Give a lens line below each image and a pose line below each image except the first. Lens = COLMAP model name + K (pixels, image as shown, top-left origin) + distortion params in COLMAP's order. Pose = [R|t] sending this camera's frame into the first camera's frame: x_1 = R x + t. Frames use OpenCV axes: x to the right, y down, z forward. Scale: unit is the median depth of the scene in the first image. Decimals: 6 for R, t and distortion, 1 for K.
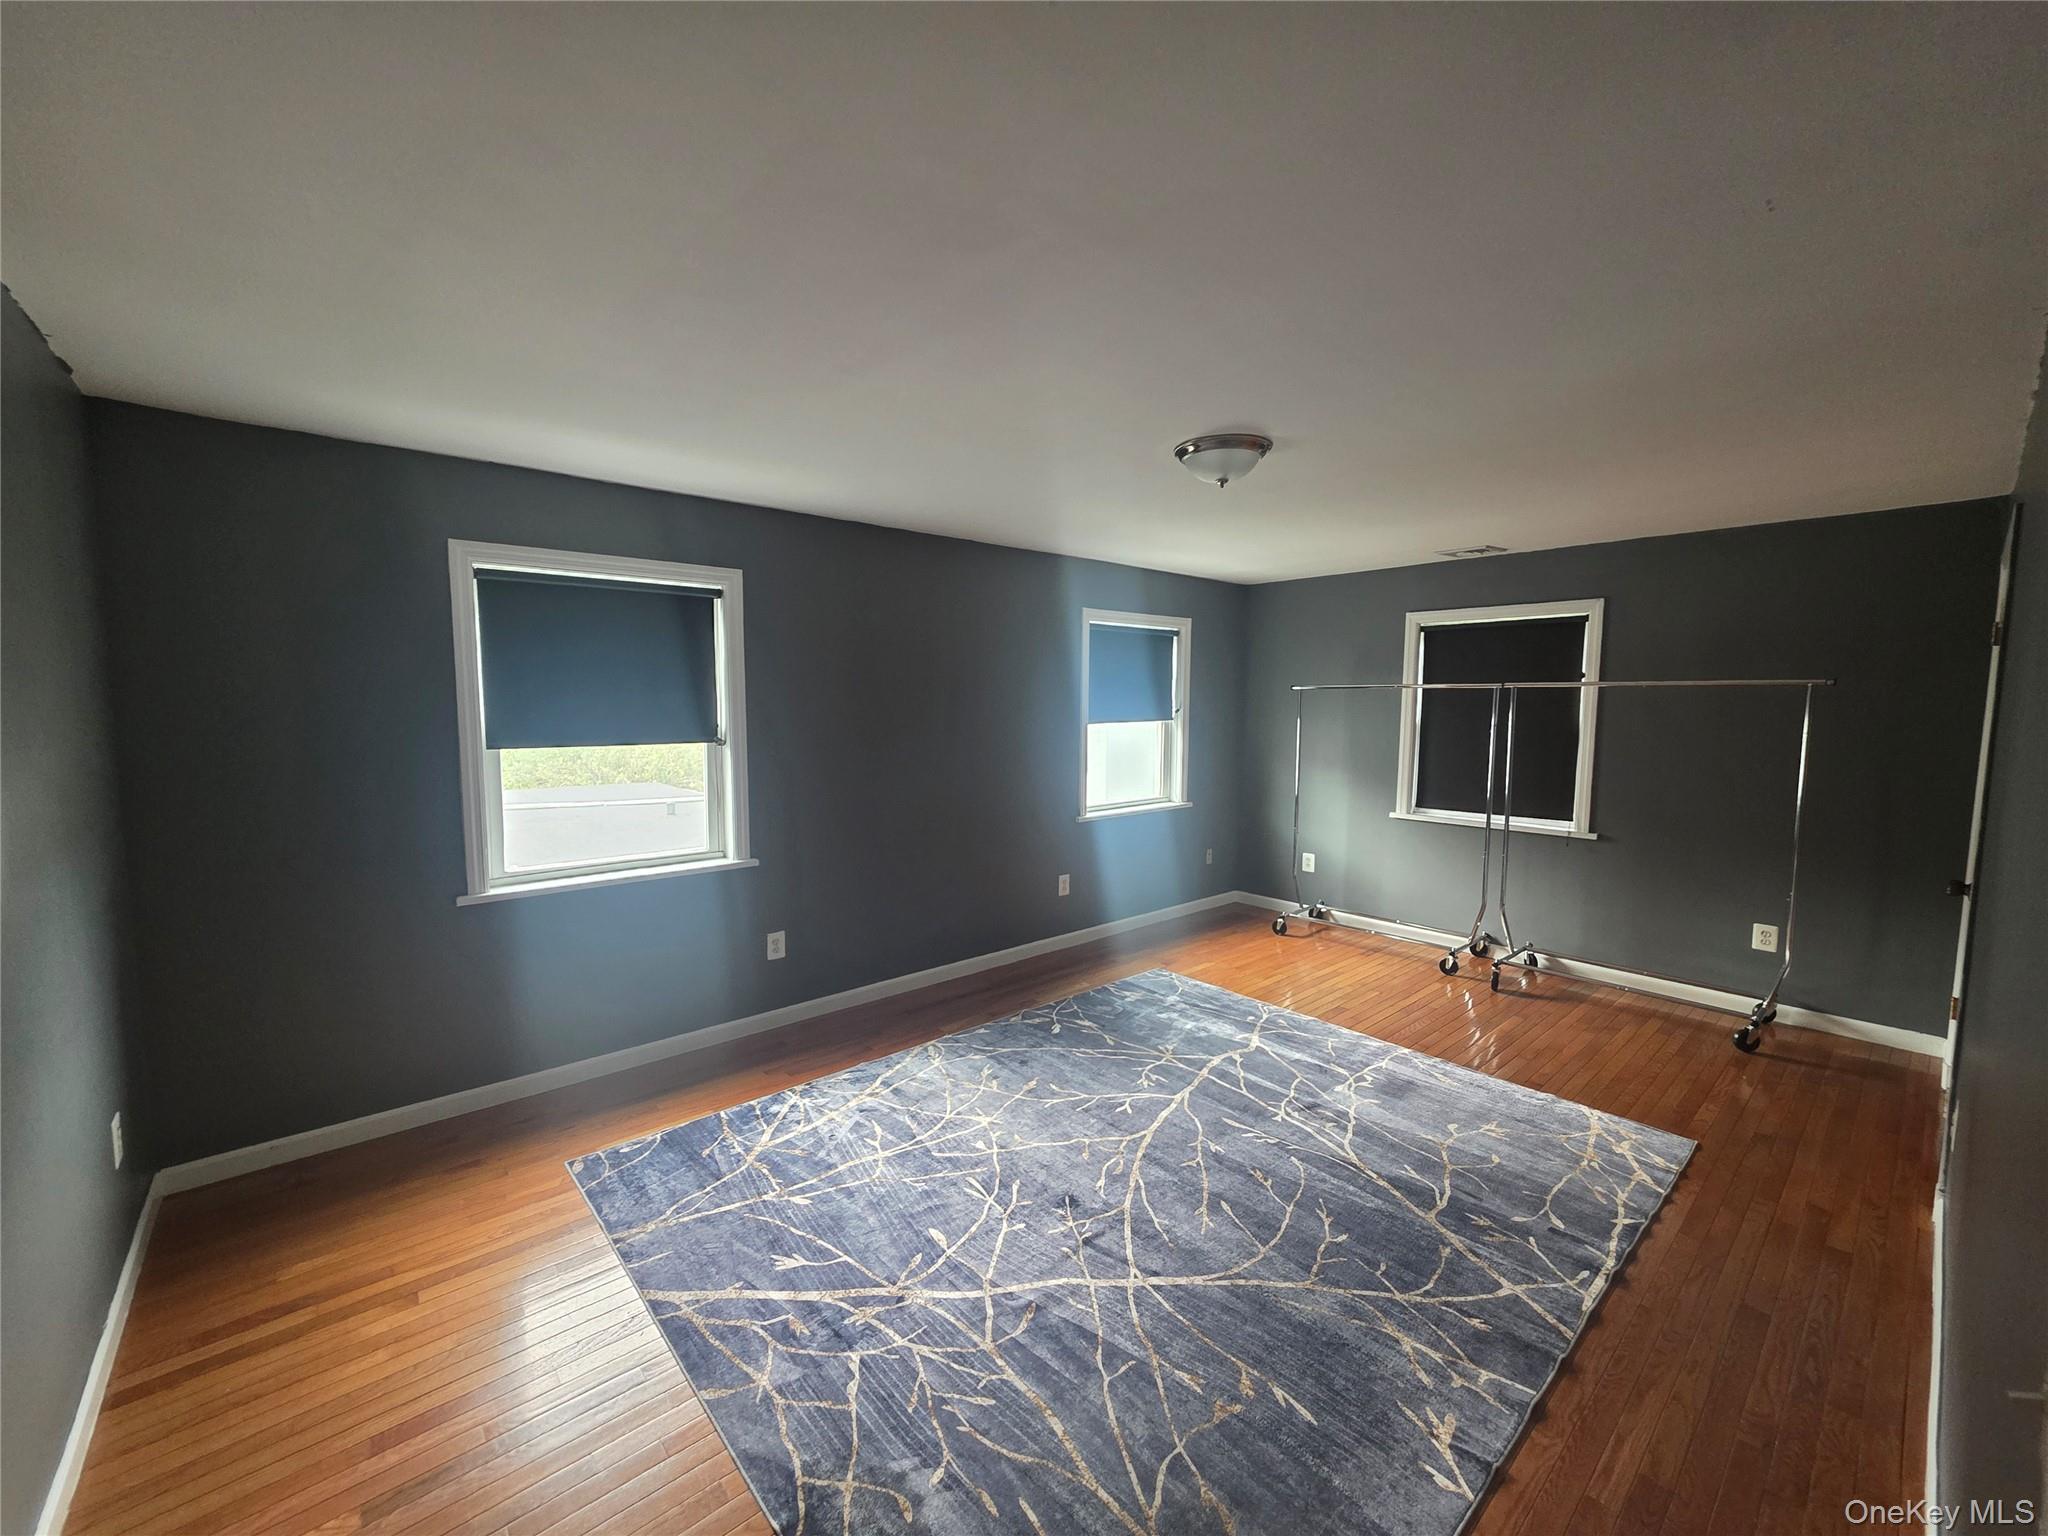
lens RADIAL K [[818.1, 0, 1023.1], [0, 818.1, 772.8], [0, 0, 1]] dist [0.017464, -0.000019]
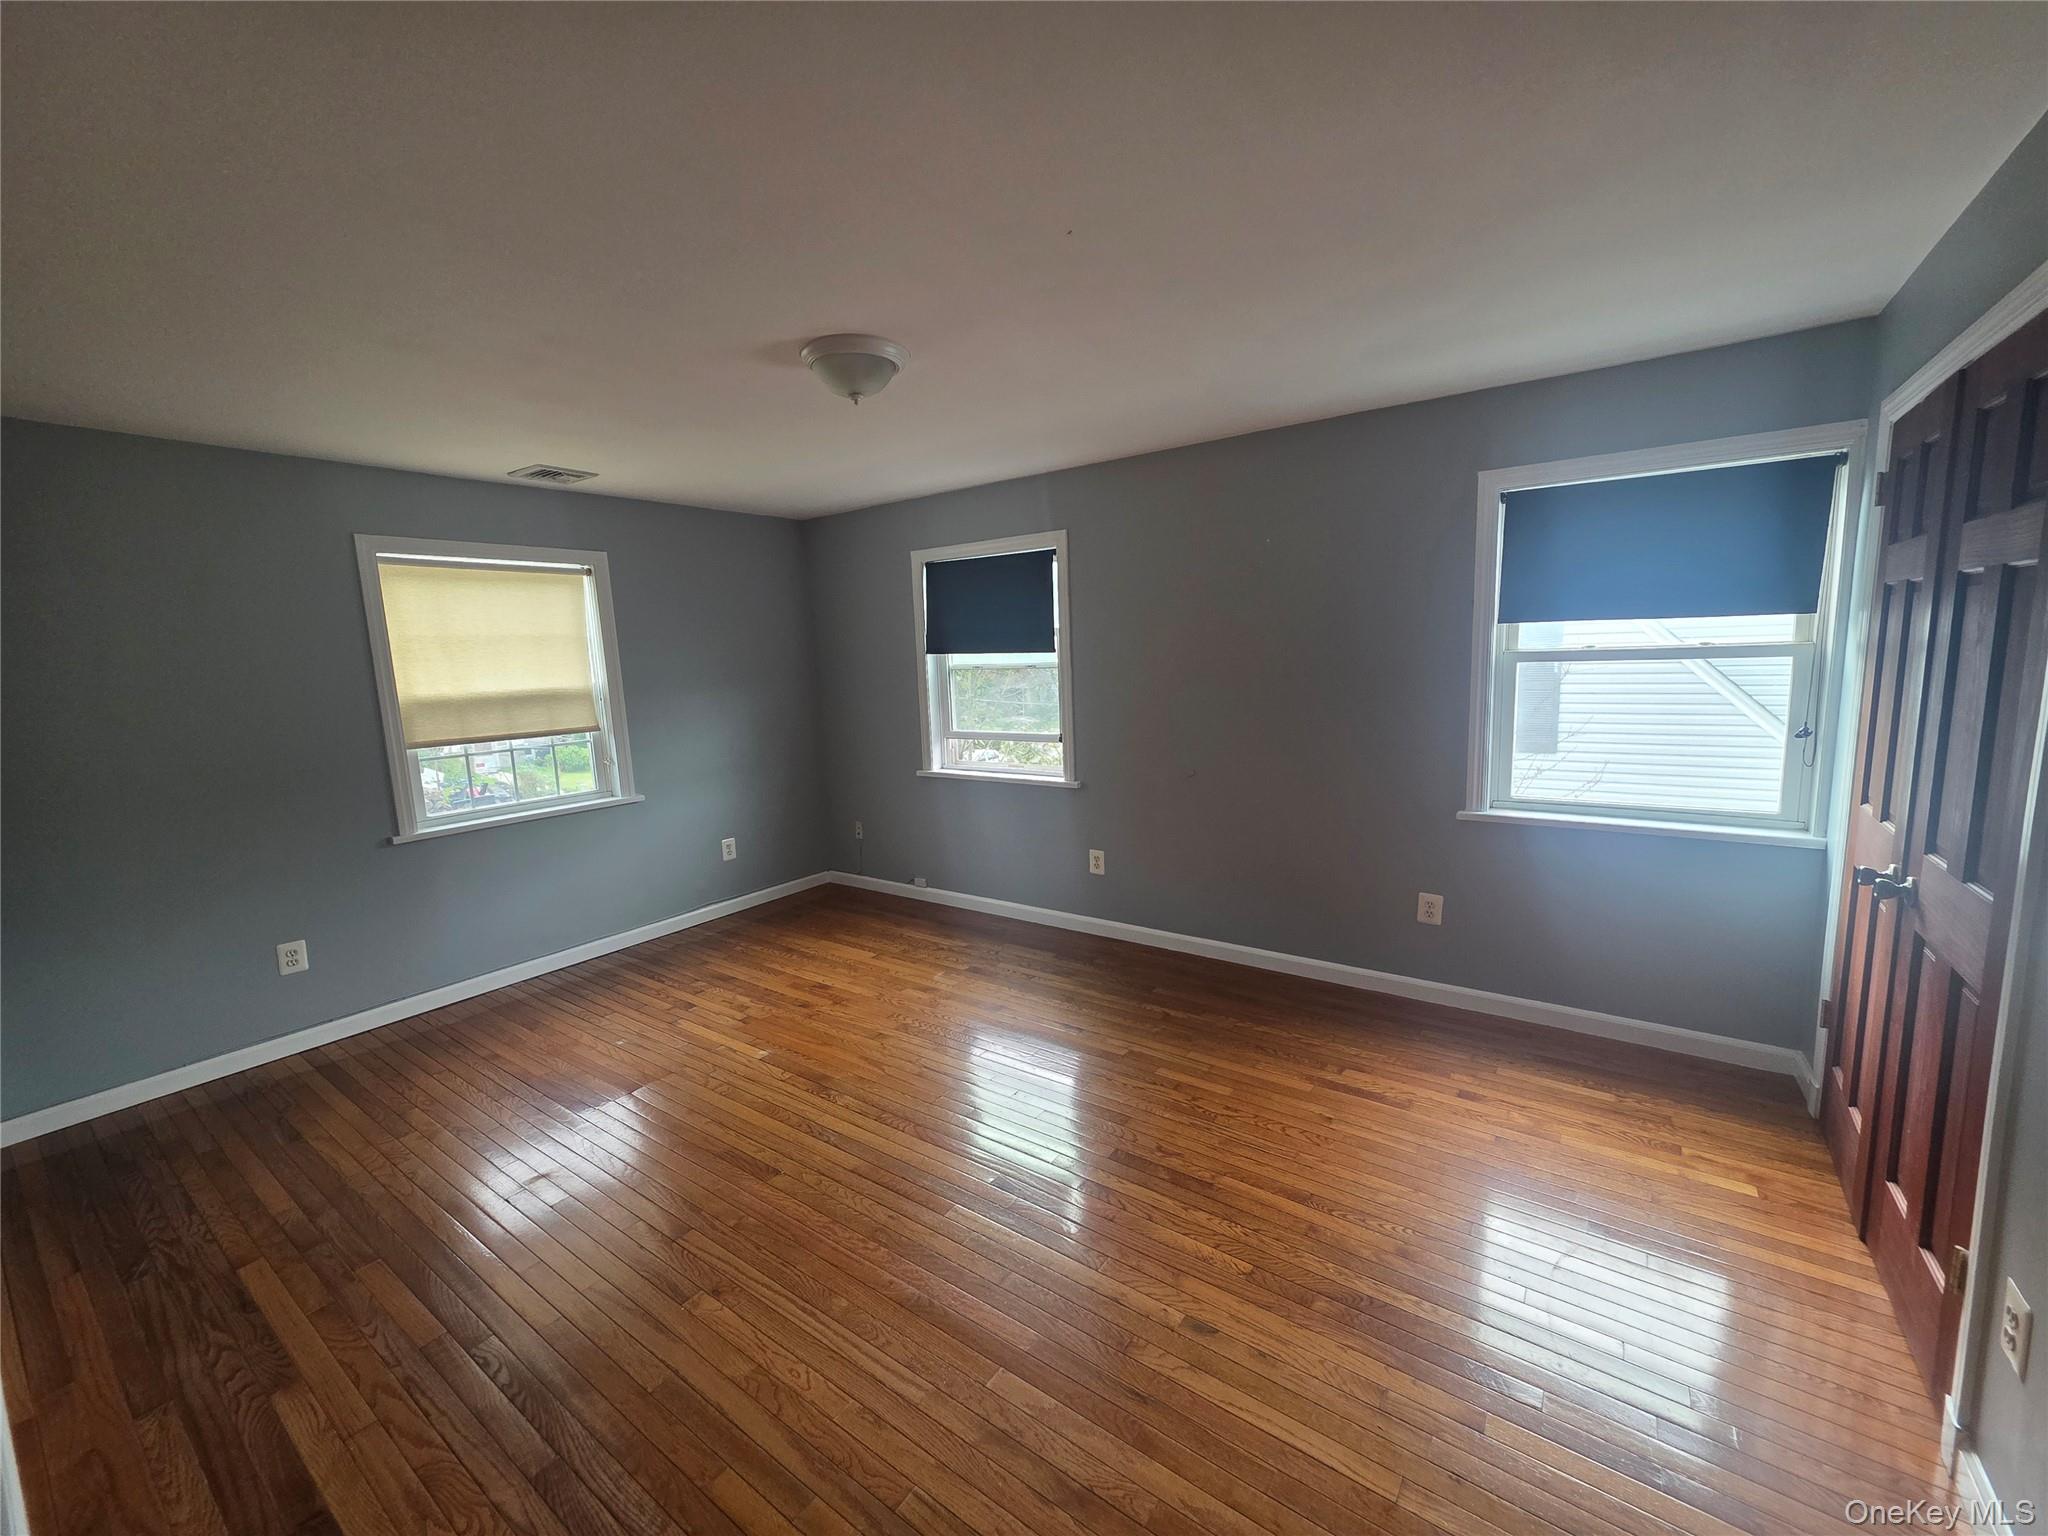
lens RADIAL K [[818.1, 0, 1020.0], [0, 818.1, 763.7], [0, 0, 1]] dist [0.017464, -0.000019]
pose [[0.220246, 0.128536, -0.966939, 1.642946], [-0.042743, 0.991600, 0.122078, -0.123495], [0.974507, 0.014443, 0.223890, 1.432521]]
